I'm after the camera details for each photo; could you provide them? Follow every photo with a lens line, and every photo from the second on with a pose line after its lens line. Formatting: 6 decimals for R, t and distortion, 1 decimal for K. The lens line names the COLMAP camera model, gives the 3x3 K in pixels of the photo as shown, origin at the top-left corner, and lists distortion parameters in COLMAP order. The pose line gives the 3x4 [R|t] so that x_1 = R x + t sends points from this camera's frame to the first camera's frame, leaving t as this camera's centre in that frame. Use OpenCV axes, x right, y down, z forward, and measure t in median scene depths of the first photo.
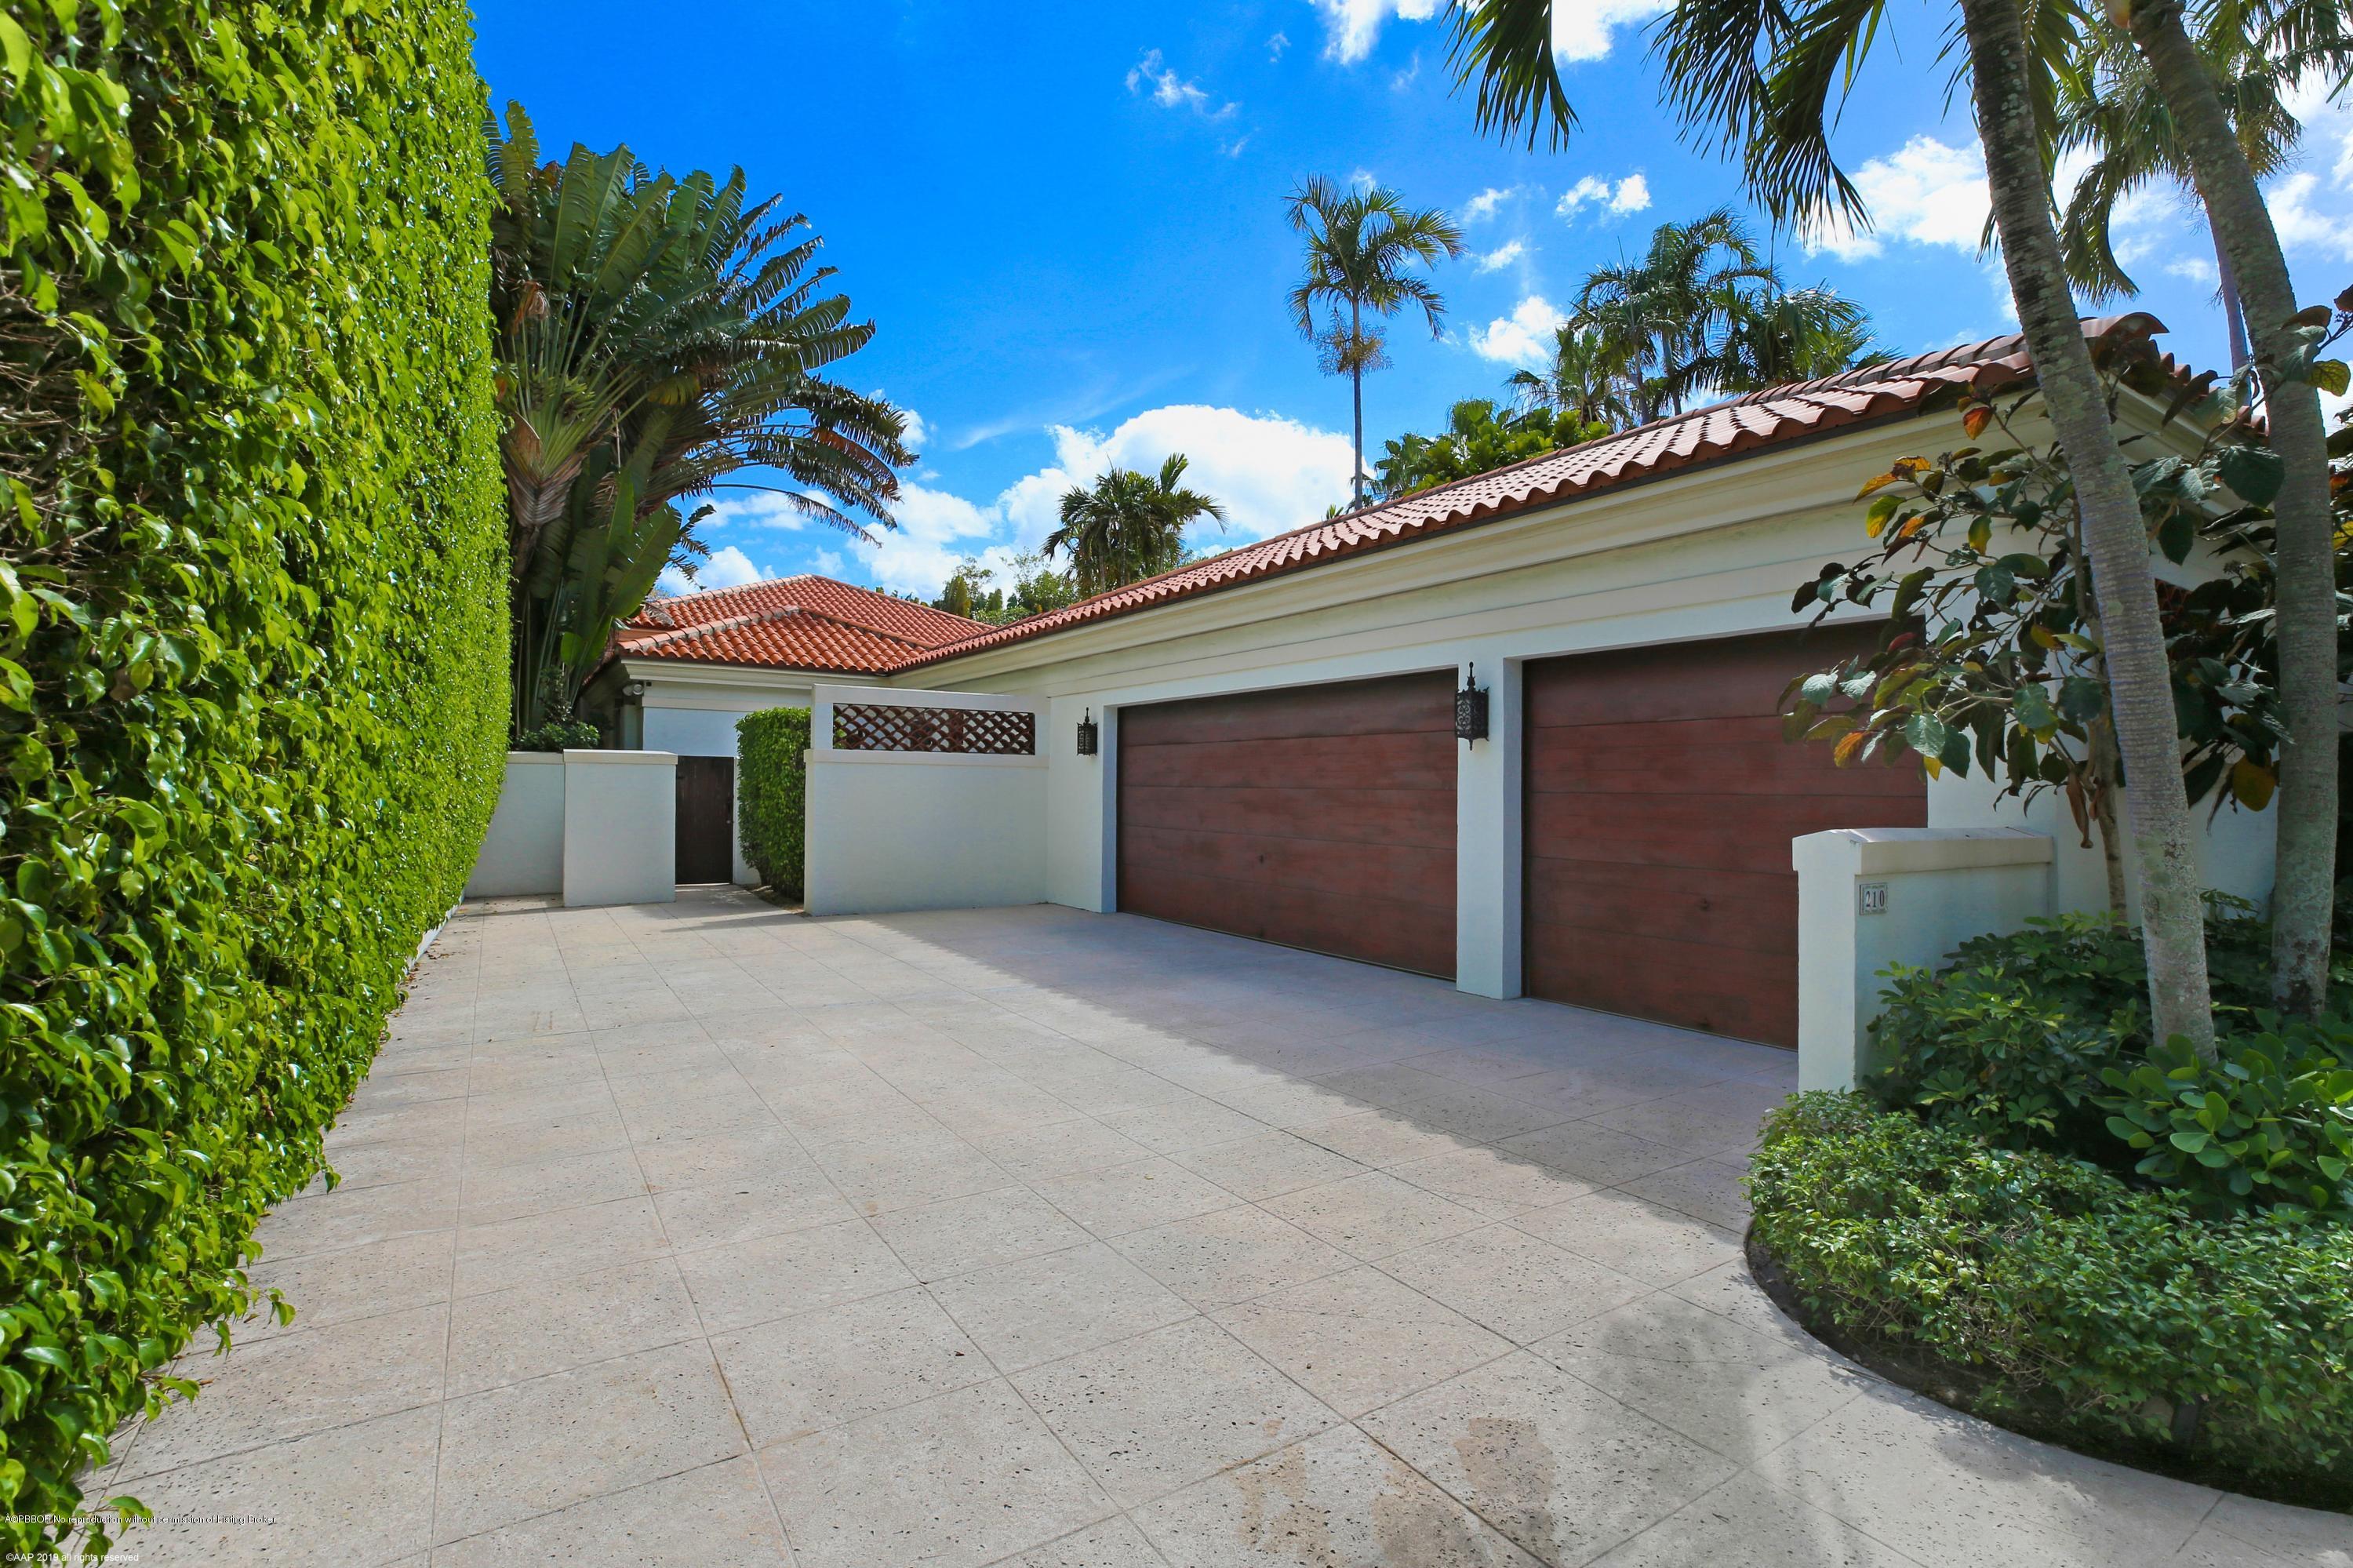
lens RADIAL K [[999.5, 0, 1176.5], [0, 999.5, 784.0], [0, 0, 1]] dist [-0.032839, -0.000115]
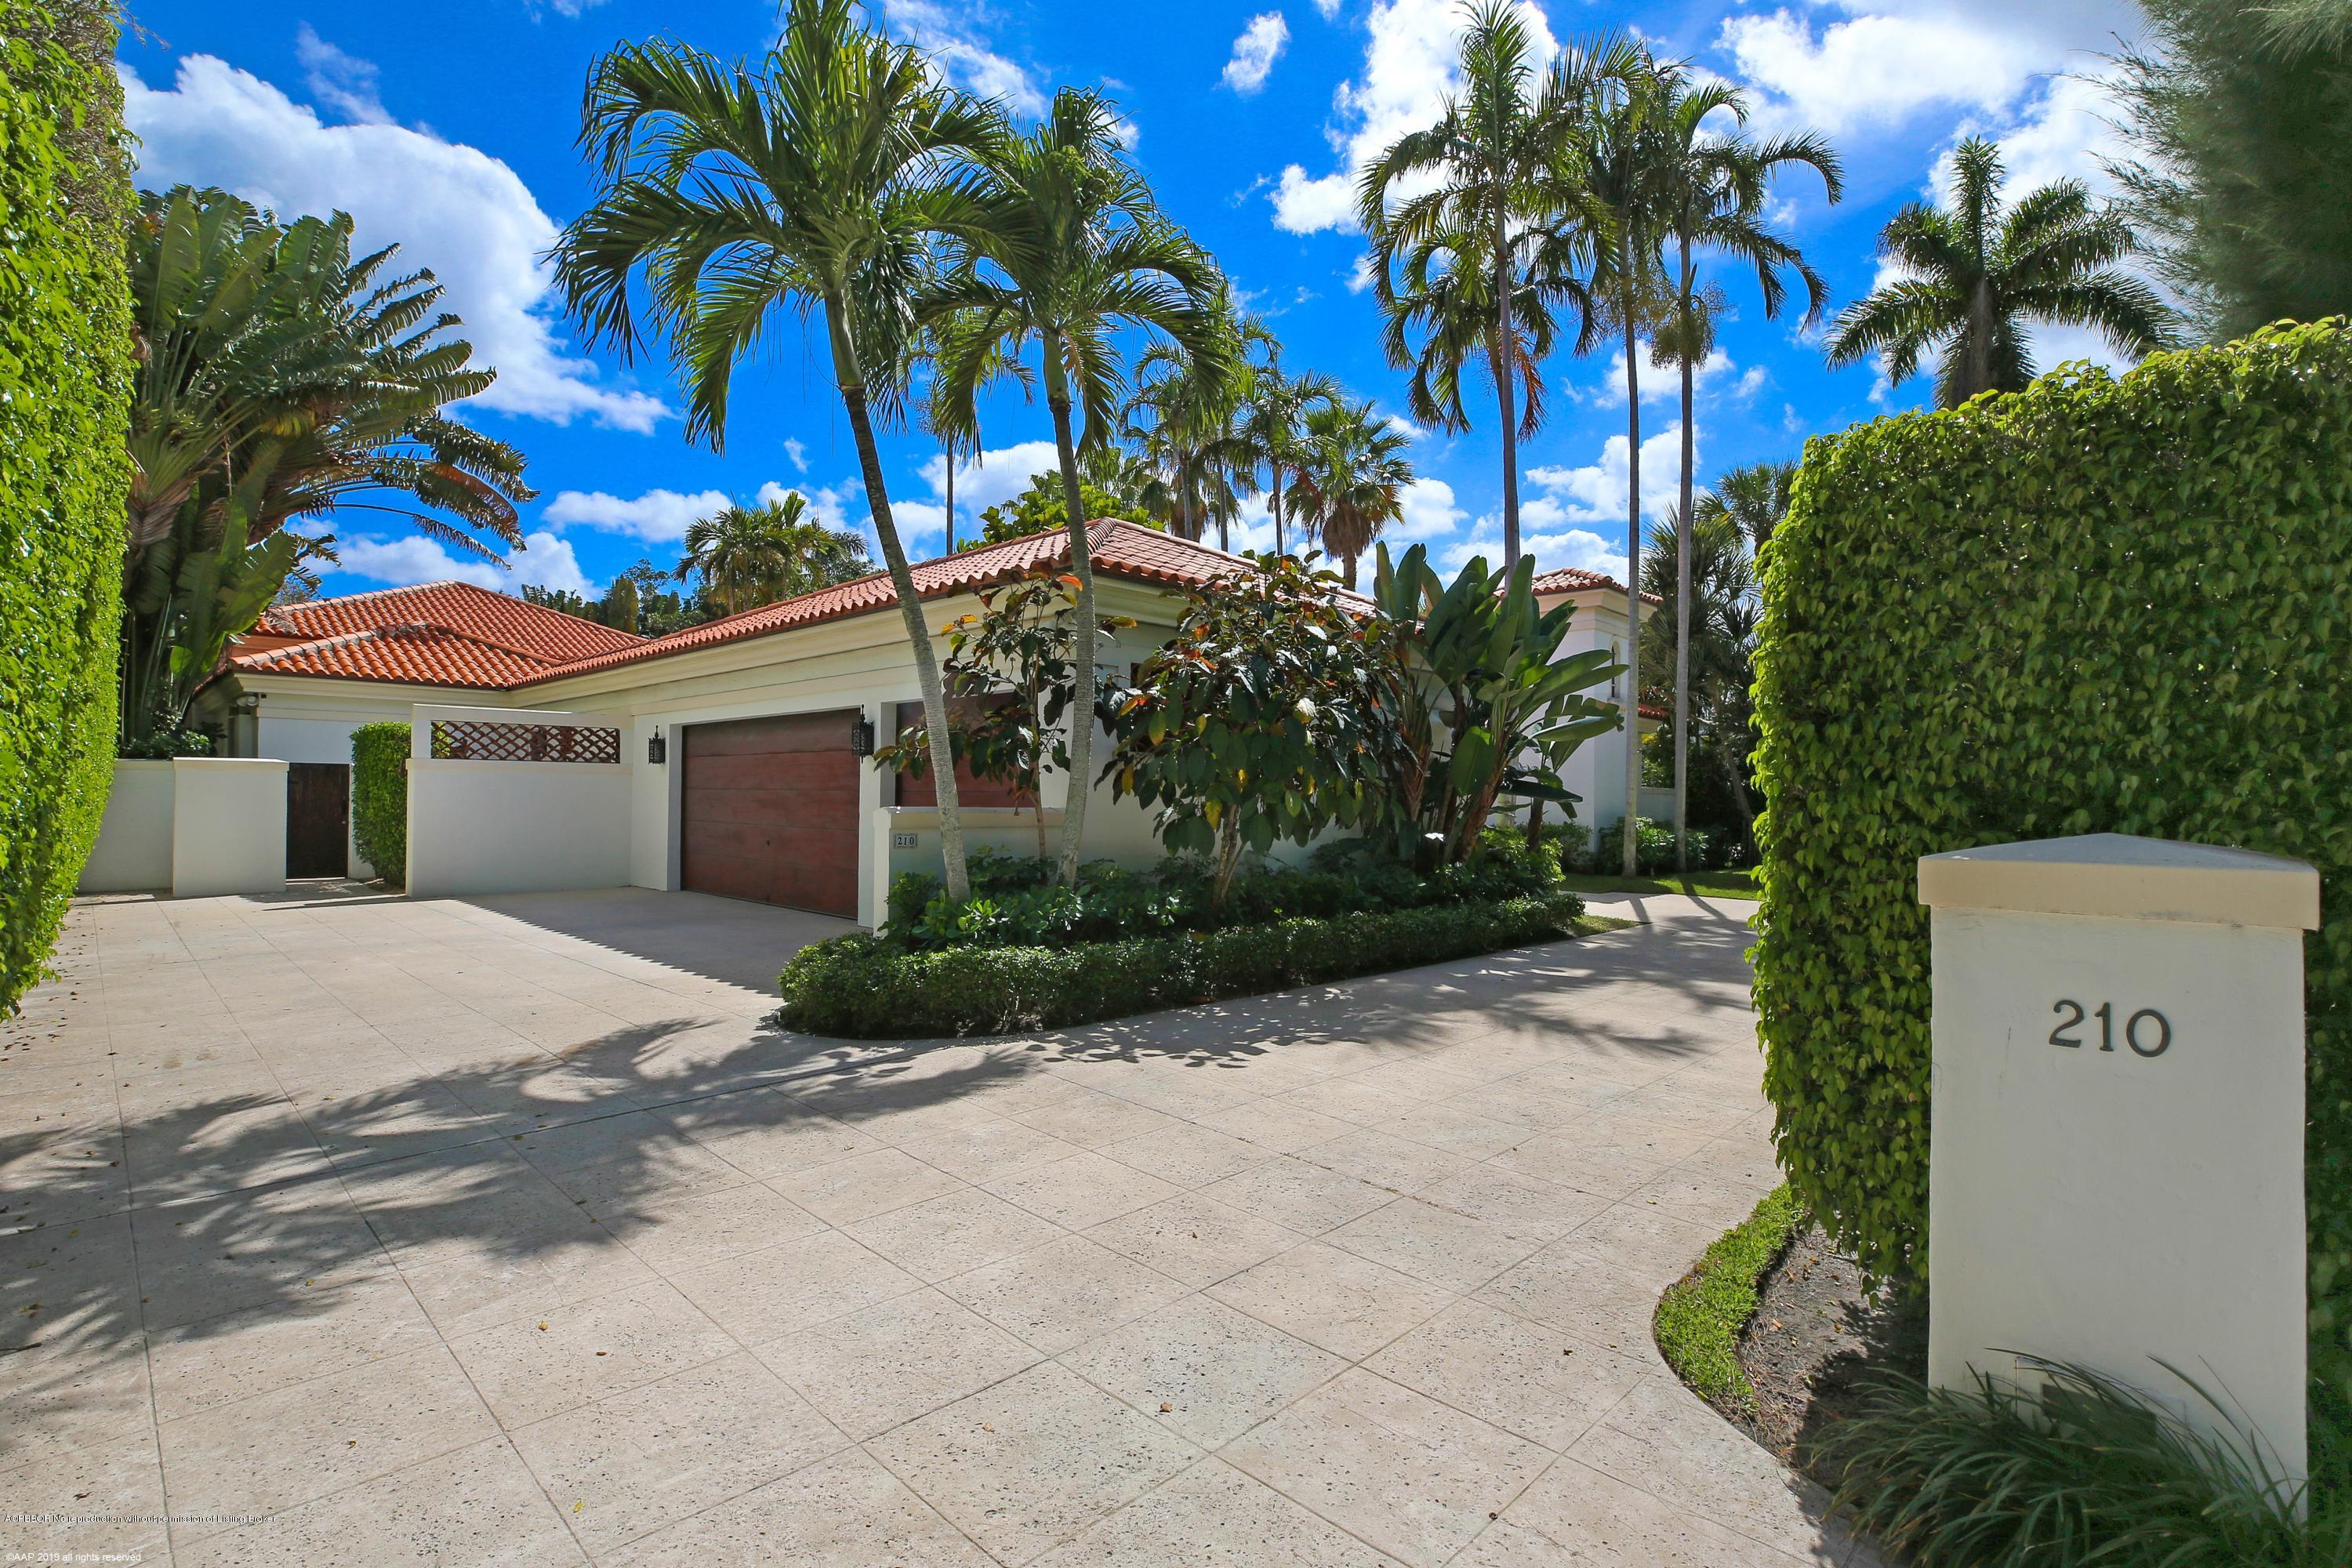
lens RADIAL K [[1086.0, 0, 1176.0], [0, 1086.0, 784.0], [0, 0, 1]] dist [-0.018520, 0.000697]
pose [[0.981289, -0.003944, 0.192501, 0.224575], [0.003761, 0.999992, 0.001315, -0.002574], [-0.192505, -0.000567, 0.981296, -0.349237]]
